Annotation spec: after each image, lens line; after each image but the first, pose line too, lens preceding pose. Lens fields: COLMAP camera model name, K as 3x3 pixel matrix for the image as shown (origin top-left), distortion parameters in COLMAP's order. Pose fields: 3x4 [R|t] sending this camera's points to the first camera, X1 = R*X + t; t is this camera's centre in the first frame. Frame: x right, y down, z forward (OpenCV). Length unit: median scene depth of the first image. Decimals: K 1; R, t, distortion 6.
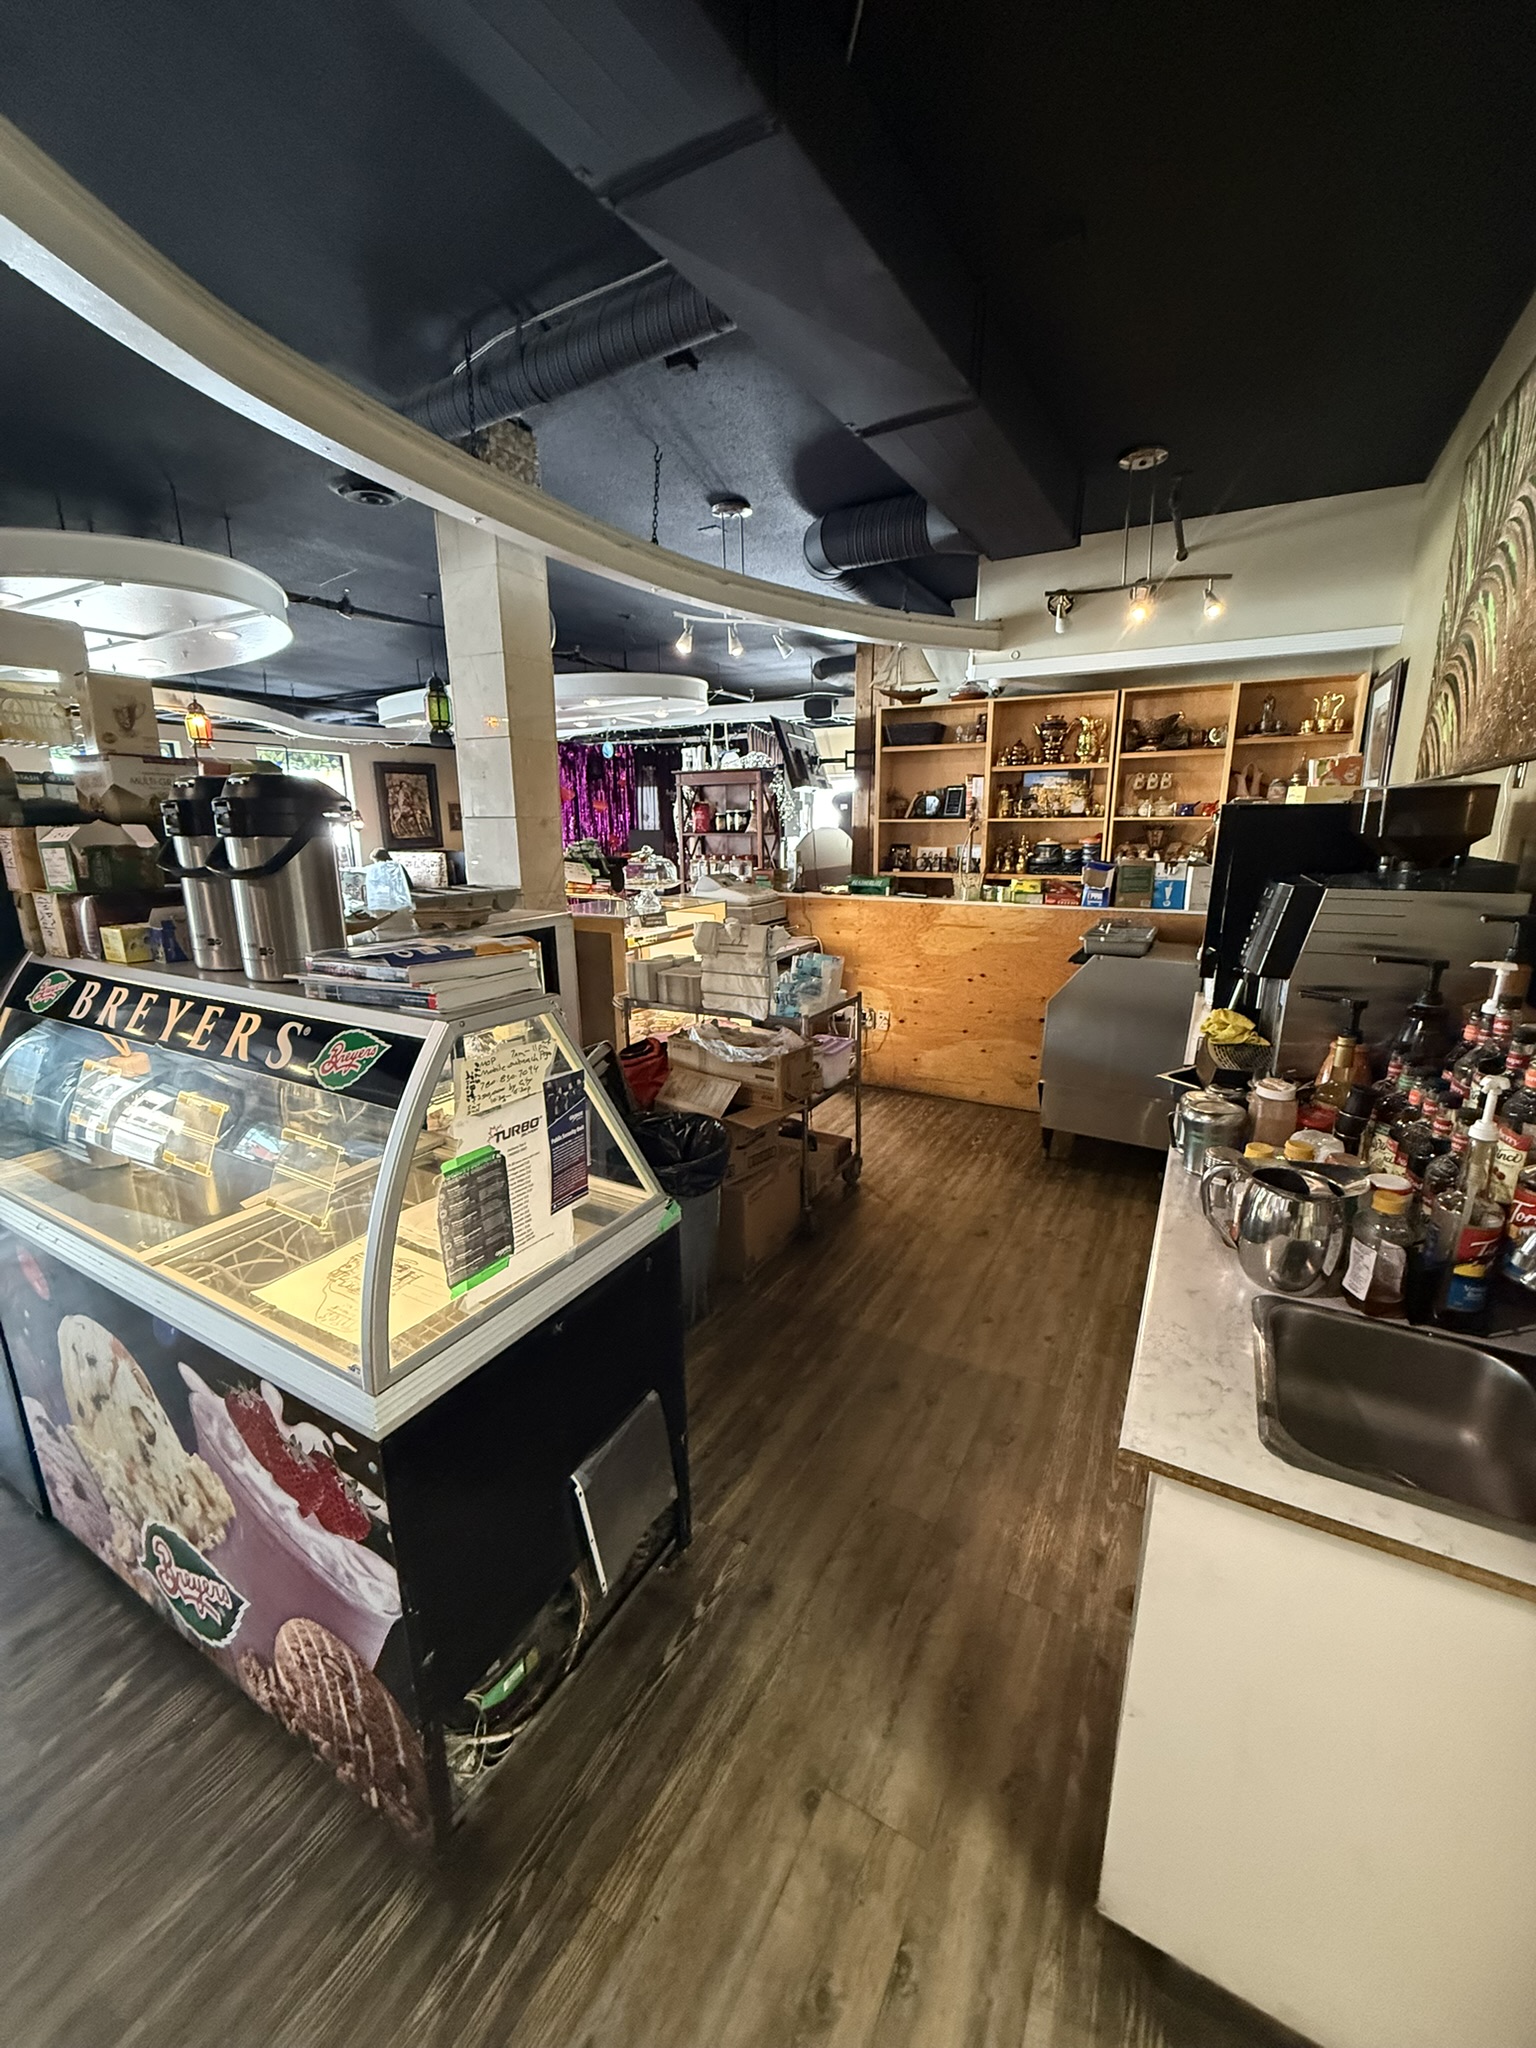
lens RADIAL K [[799.4, 0, 768.0], [0, 799.4, 1024.0], [0, 0, 1]] dist [0.000159, -0.000232]
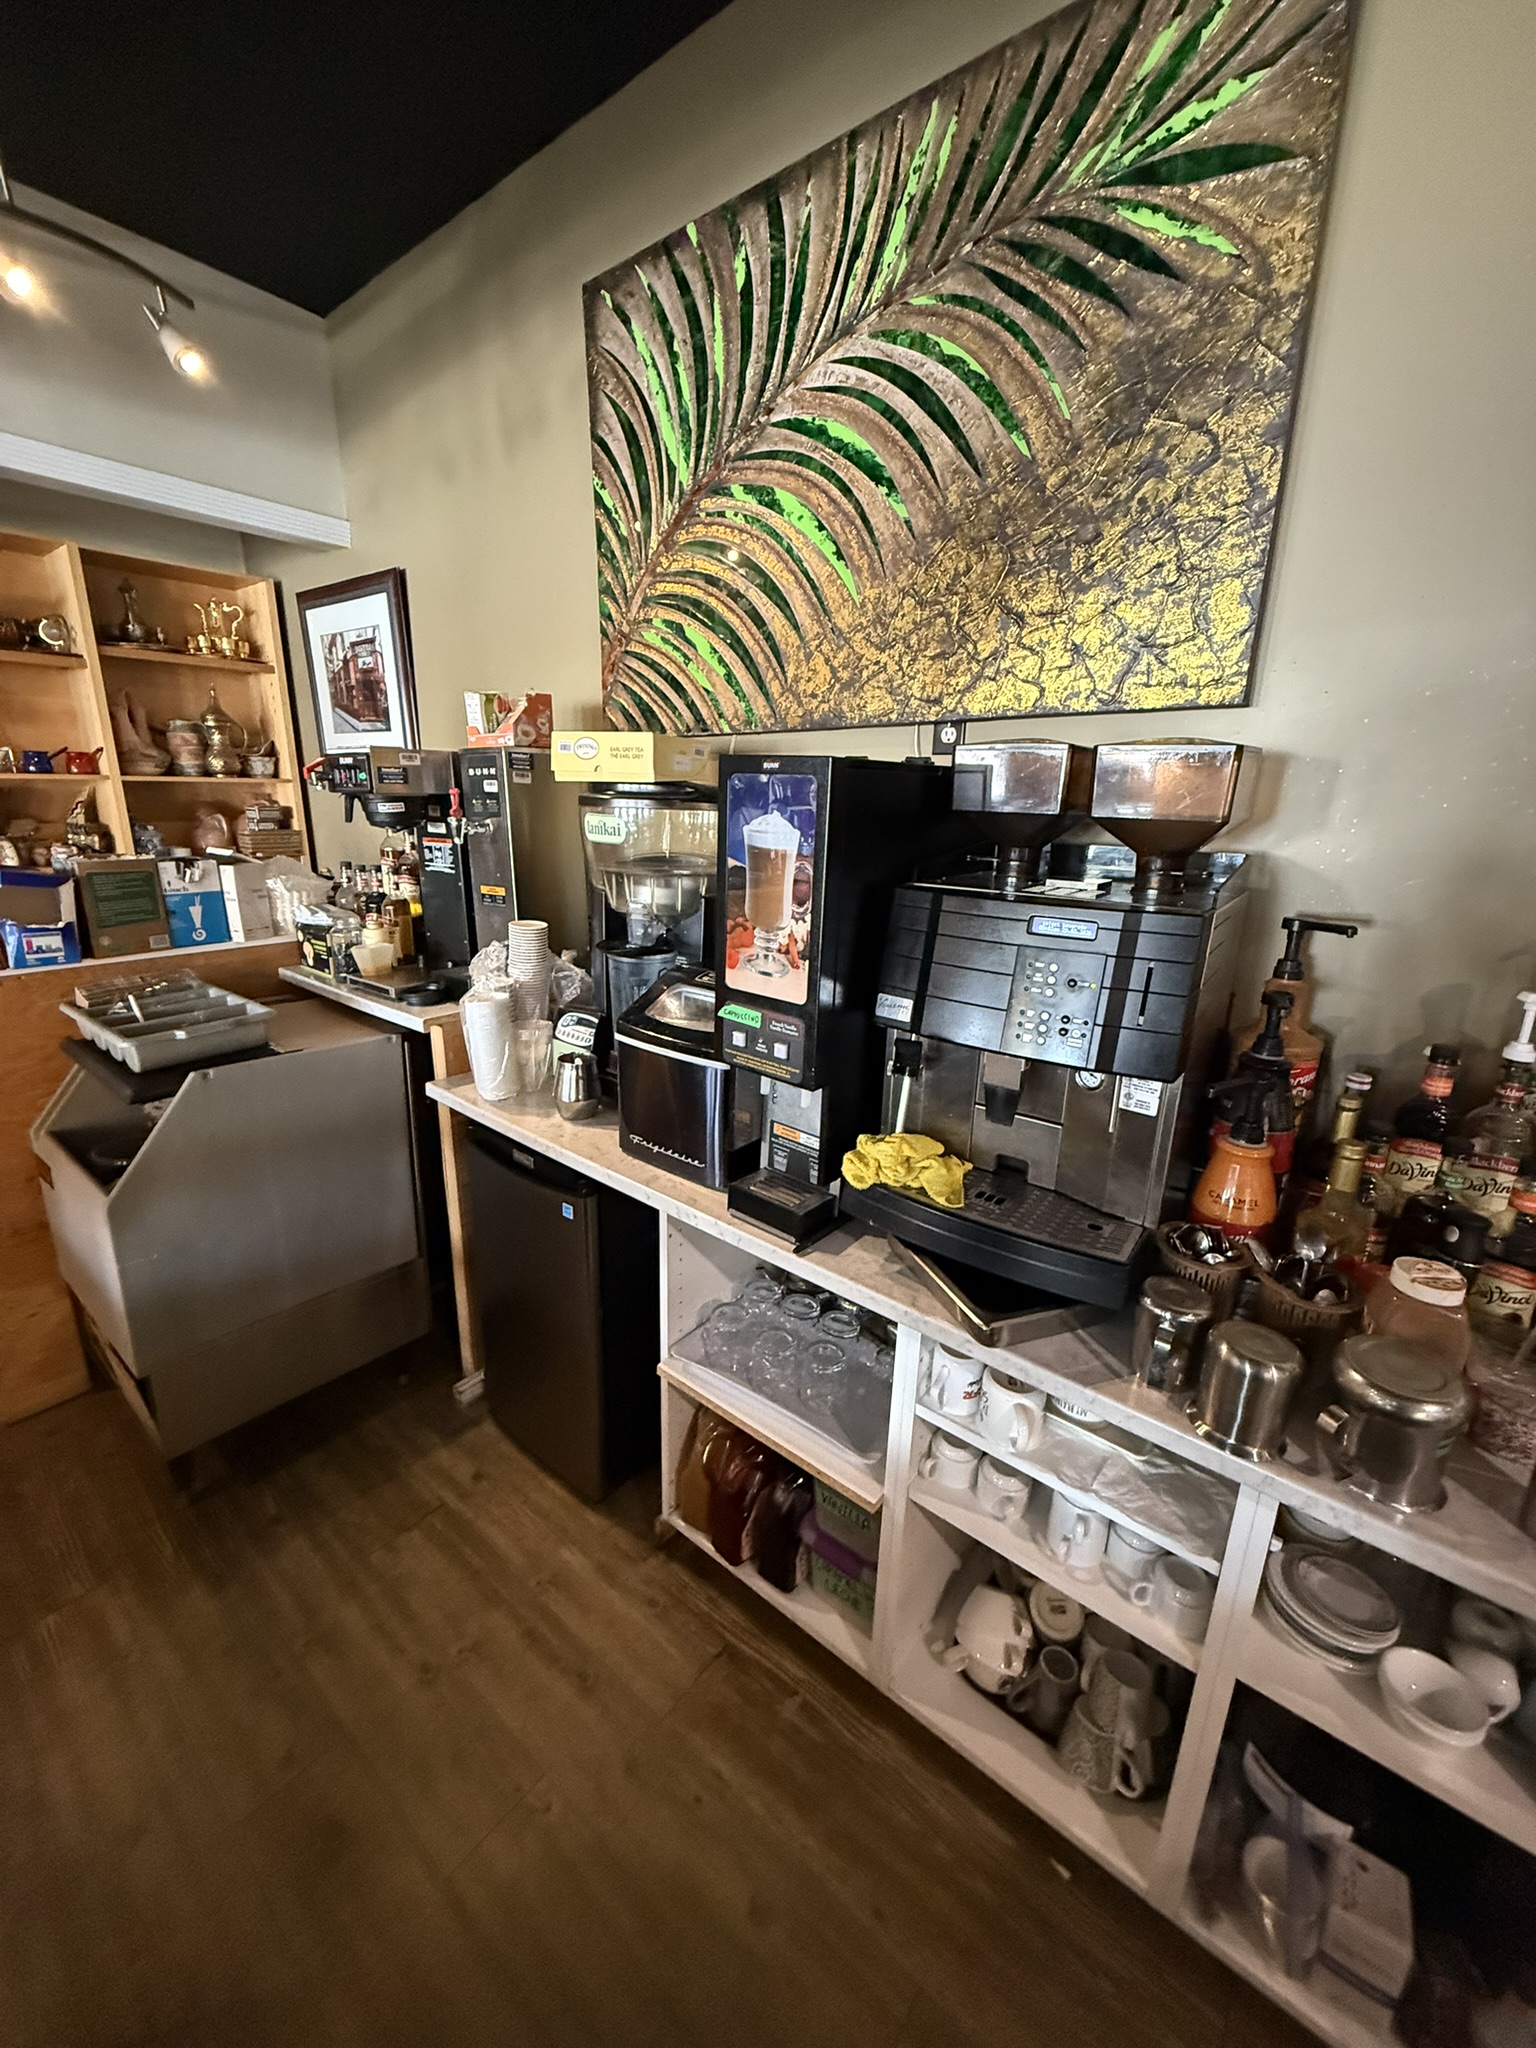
lens RADIAL K [[820.1, 0, 768.8], [0, 820.1, 1019.4], [0, 0, 1]] dist [0.000578, 0.000198]
pose [[0.156948, -0.249775, 0.955500, 0.011430], [0.223210, 0.951427, 0.212046, -0.113223], [-0.962052, 0.179997, 0.205076, 0.461145]]
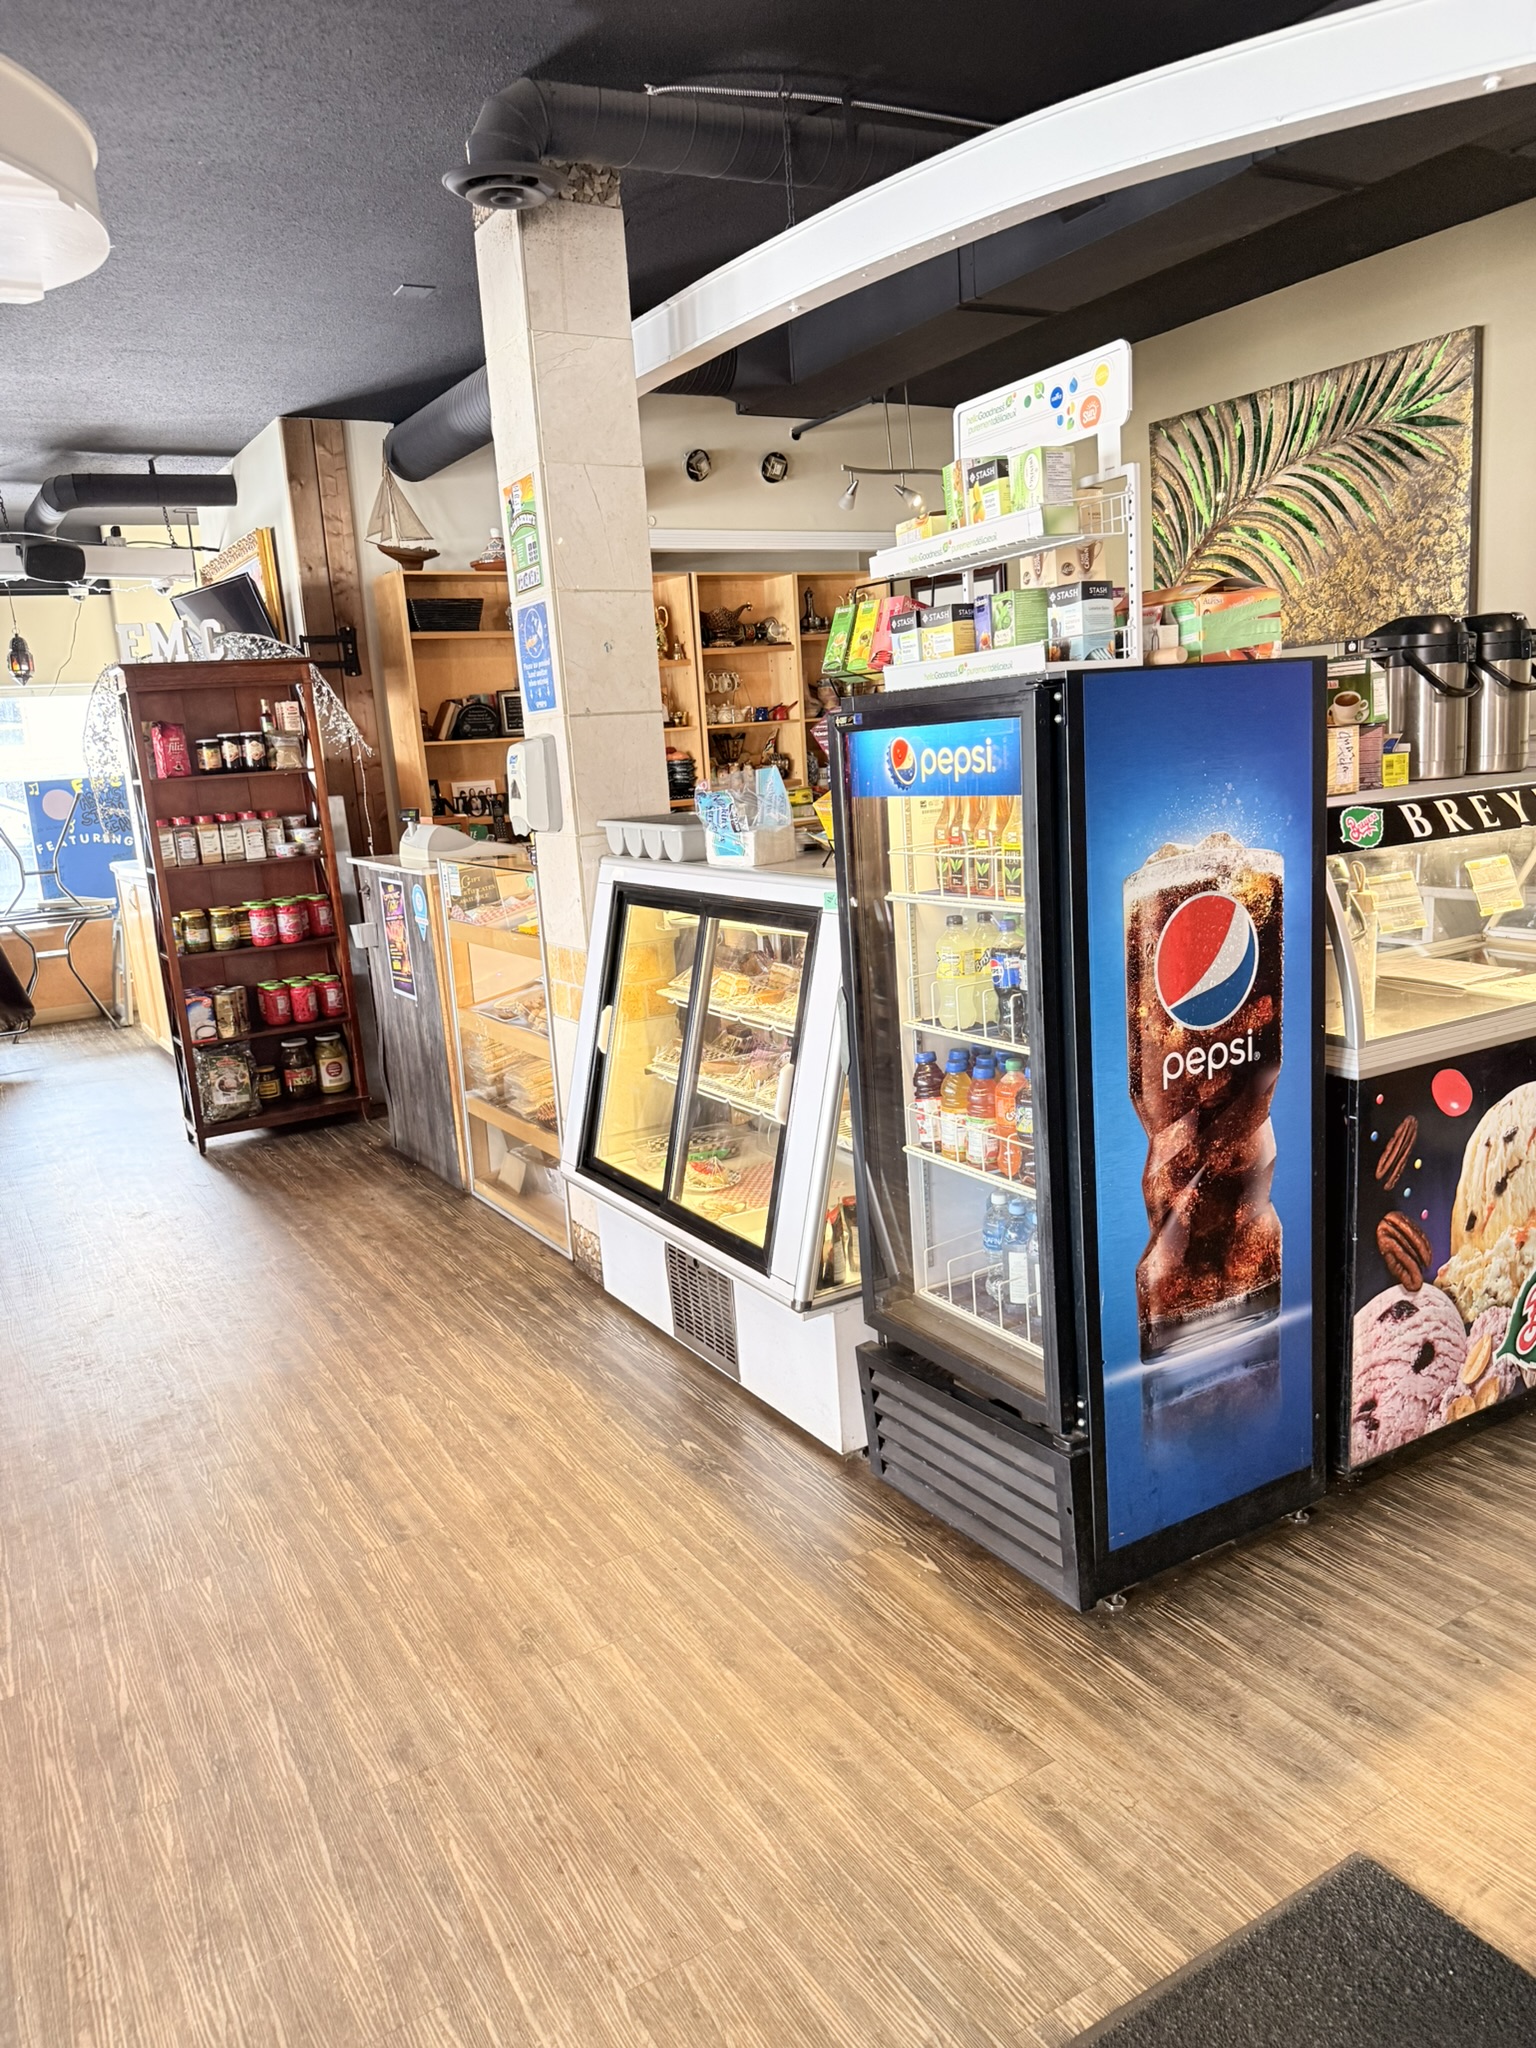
lens RADIAL K [[1448.8, 0, 760.7], [0, 1448.8, 1032.0], [0, 0, 1]] dist [0.001113, -0.003737]
pose [[0.492422, -0.201413, 0.846731, -0.997823], [0.274686, 0.959098, 0.068396, -0.043897], [-0.825874, 0.198905, 0.527607, 0.259607]]
